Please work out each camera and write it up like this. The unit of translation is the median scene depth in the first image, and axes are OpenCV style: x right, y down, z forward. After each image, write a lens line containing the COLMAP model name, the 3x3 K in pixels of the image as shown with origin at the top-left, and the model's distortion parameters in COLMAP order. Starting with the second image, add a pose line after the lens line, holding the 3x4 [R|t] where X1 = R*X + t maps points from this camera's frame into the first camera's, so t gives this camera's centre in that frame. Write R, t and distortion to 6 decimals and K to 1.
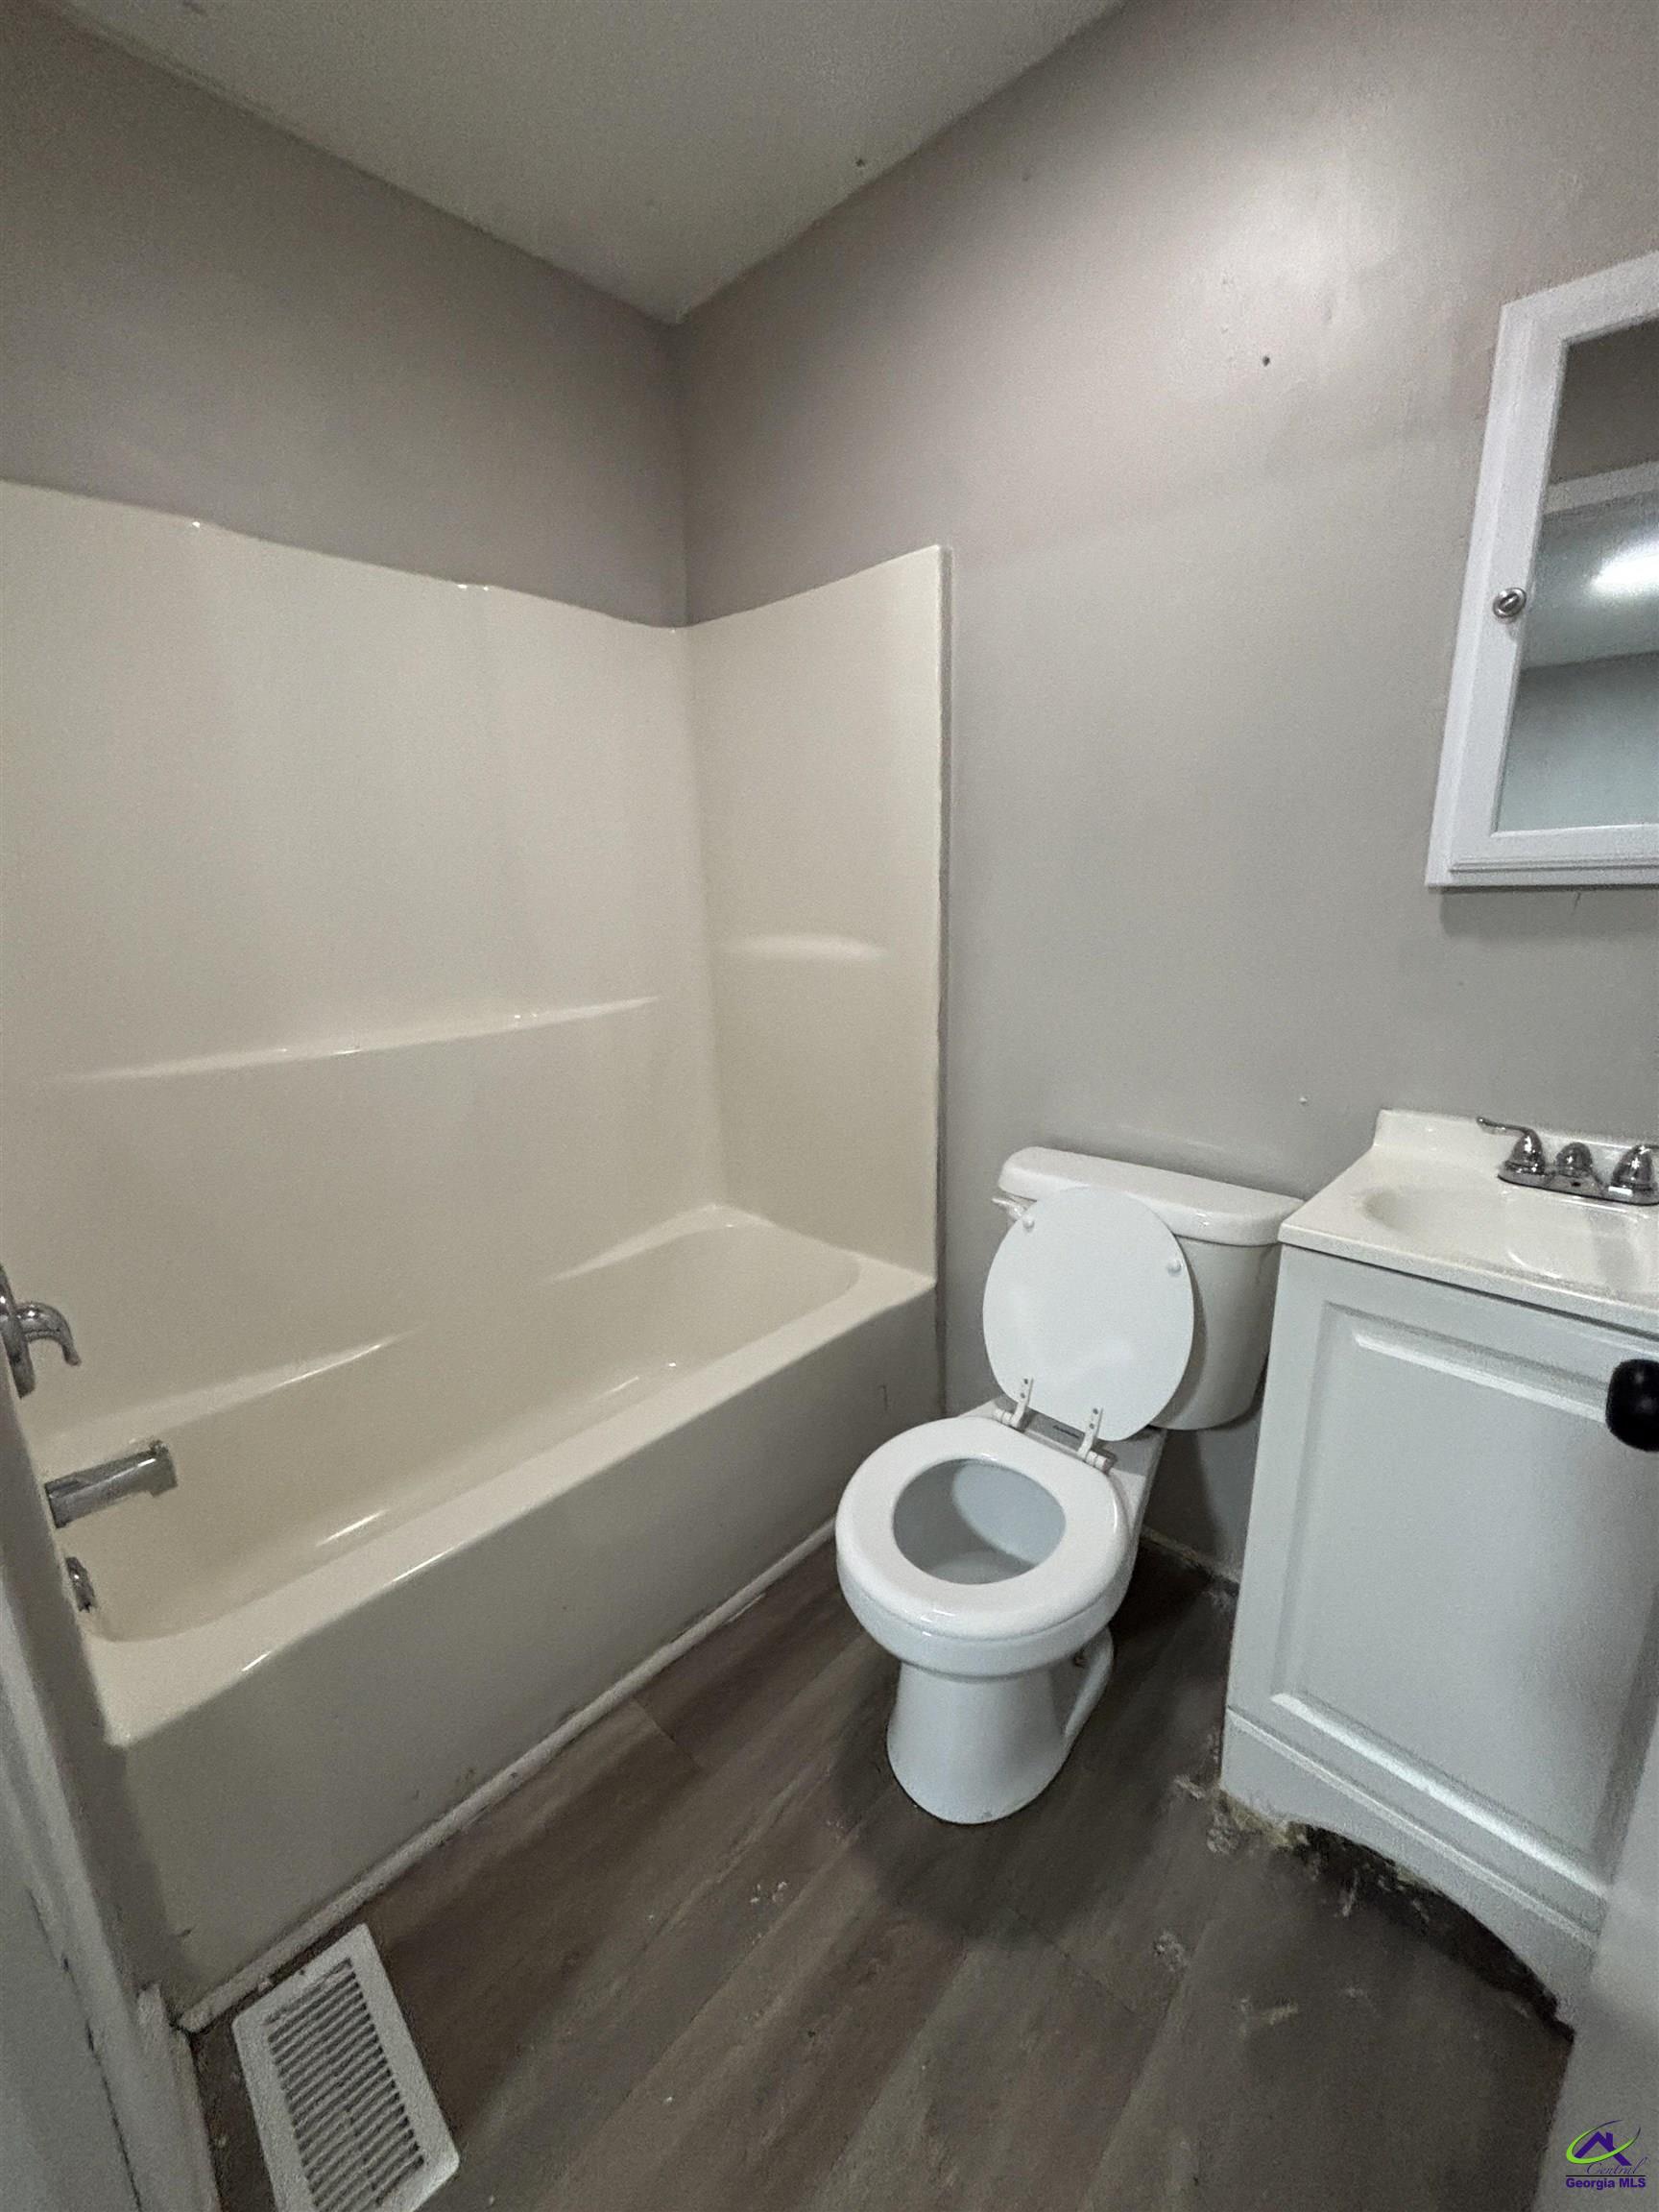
lens RADIAL K [[882.7, 0, 830.9], [0, 882.7, 1098.0], [0, 0, 1]] dist [0.005264, -0.000091]
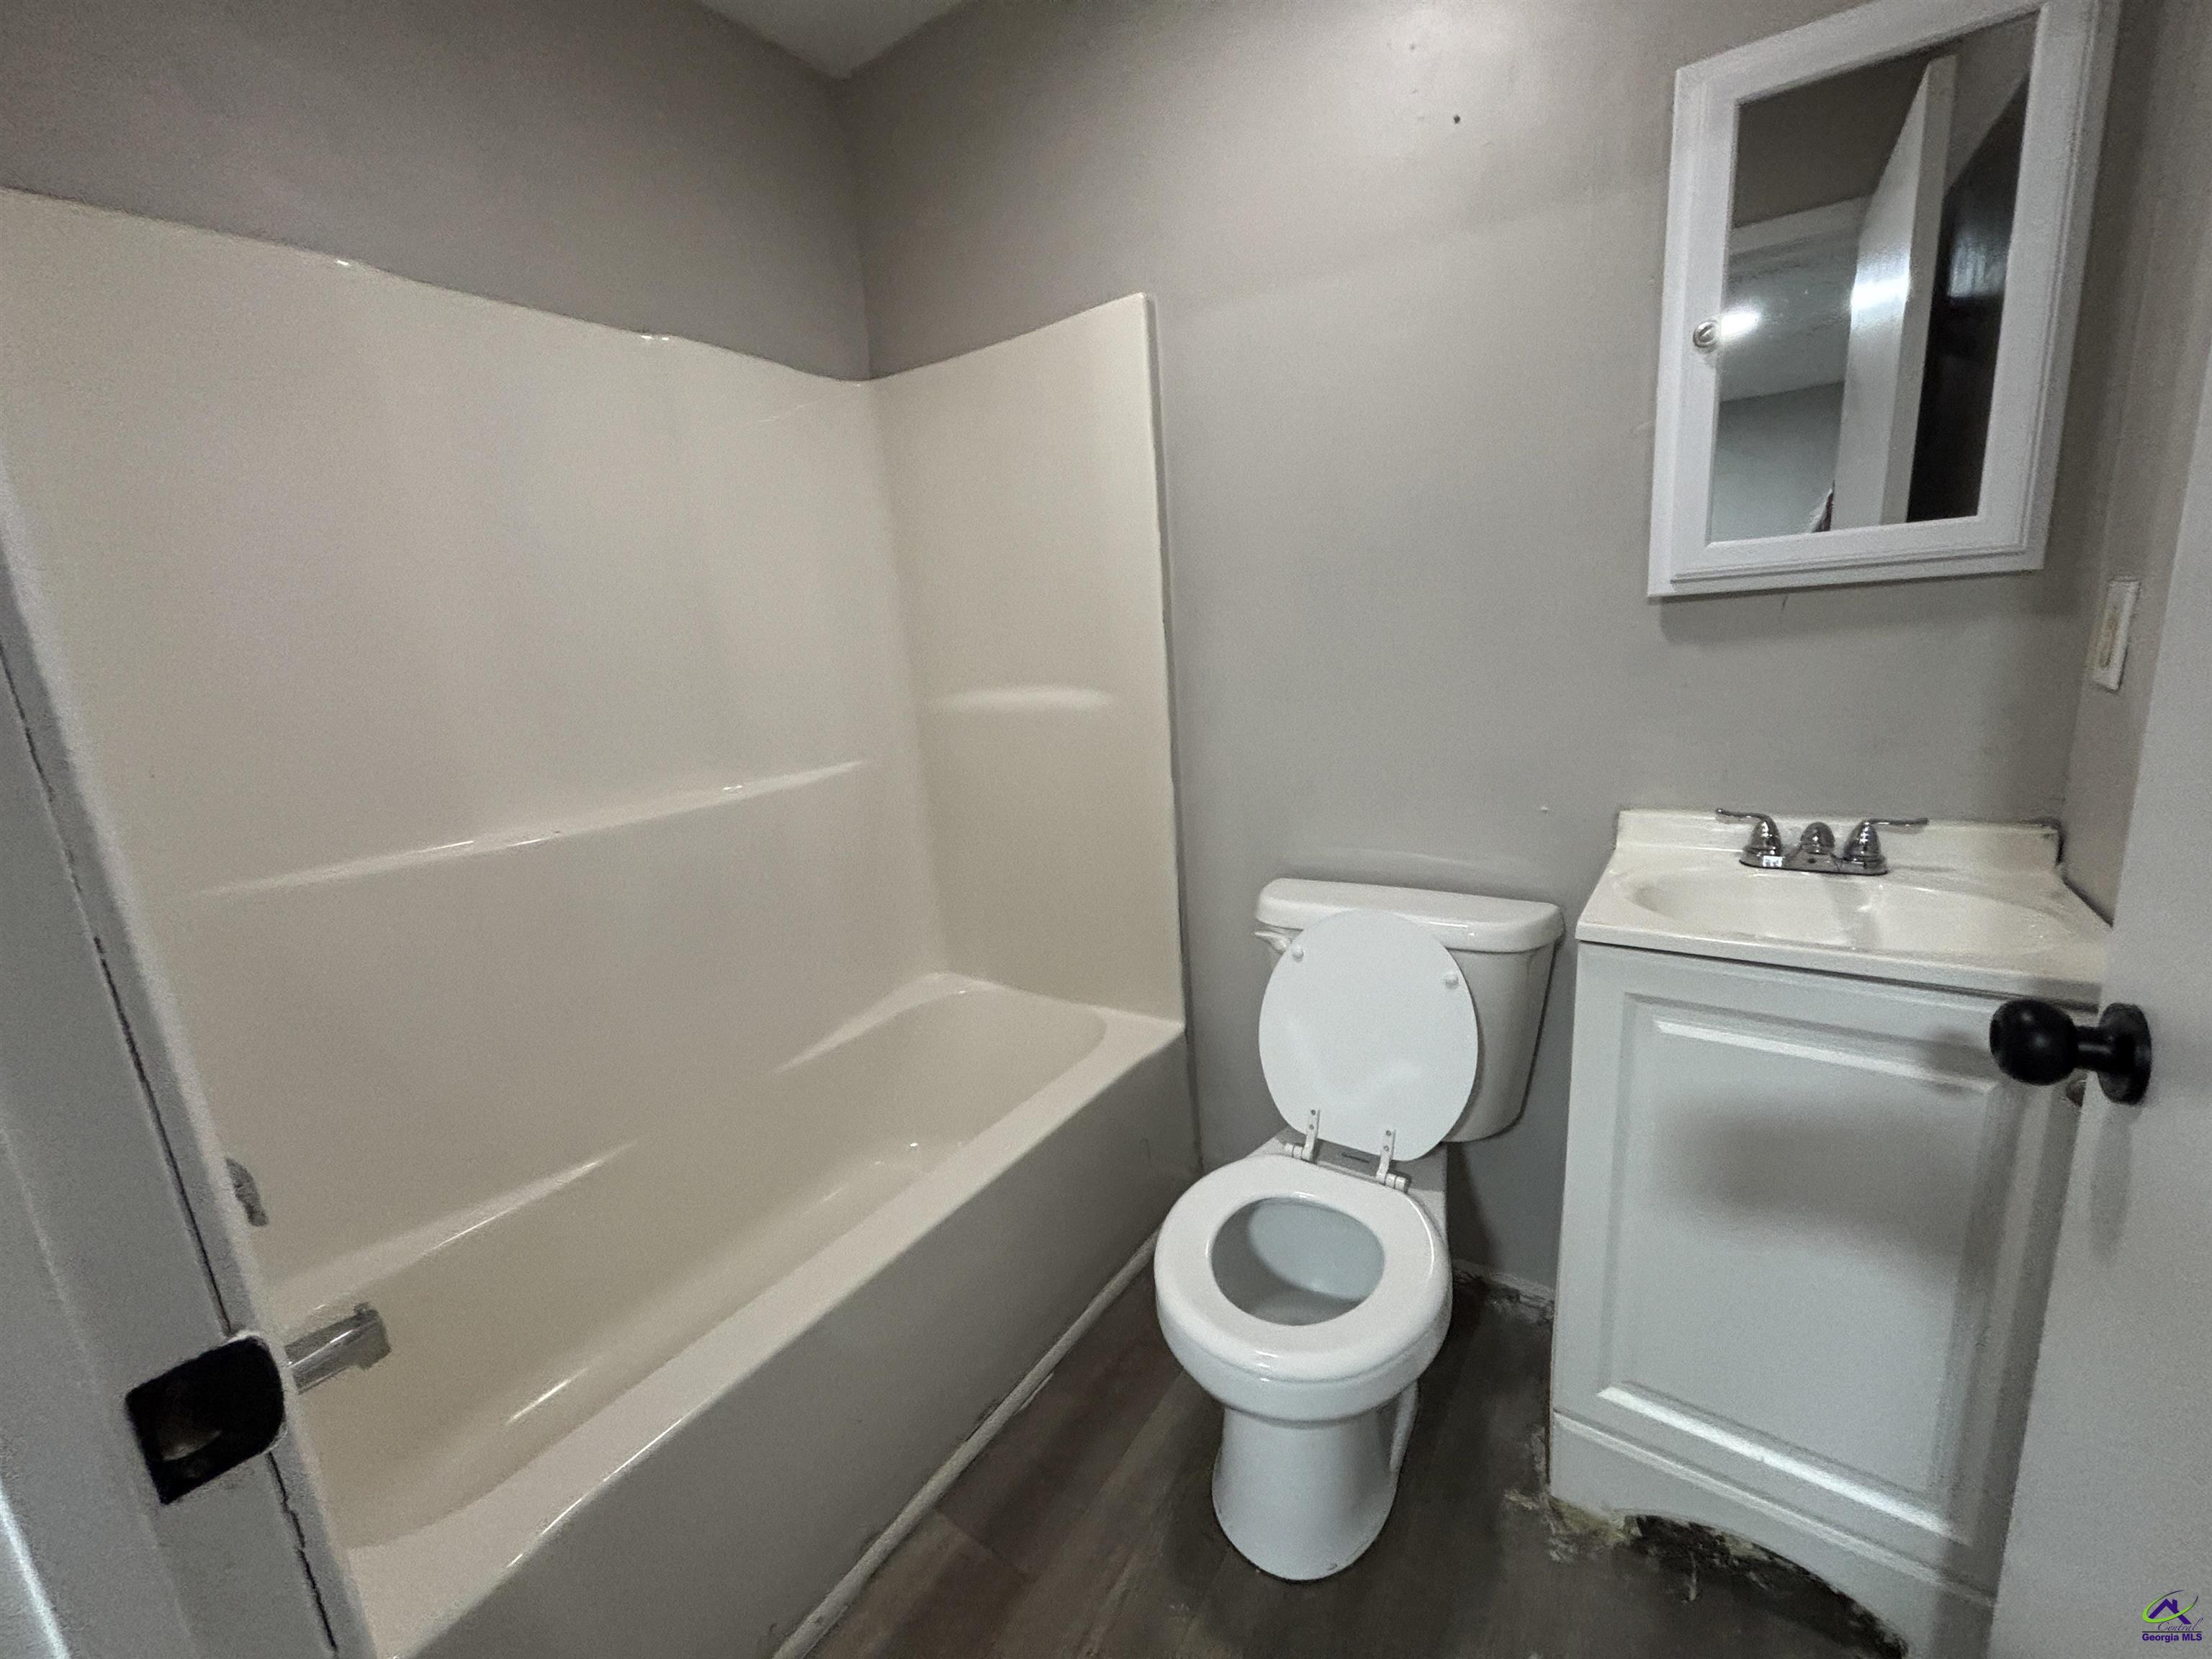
lens RADIAL K [[882.7, 0, 1102.3], [0, 882.7, 823.7], [0, 0, 1]] dist [0.005264, -0.000091]
pose [[0.988162, -0.077483, 0.132409, -0.127694], [0.082639, 0.996003, -0.033893, 0.012862], [-0.129254, 0.044434, 0.990615, 0.035389]]
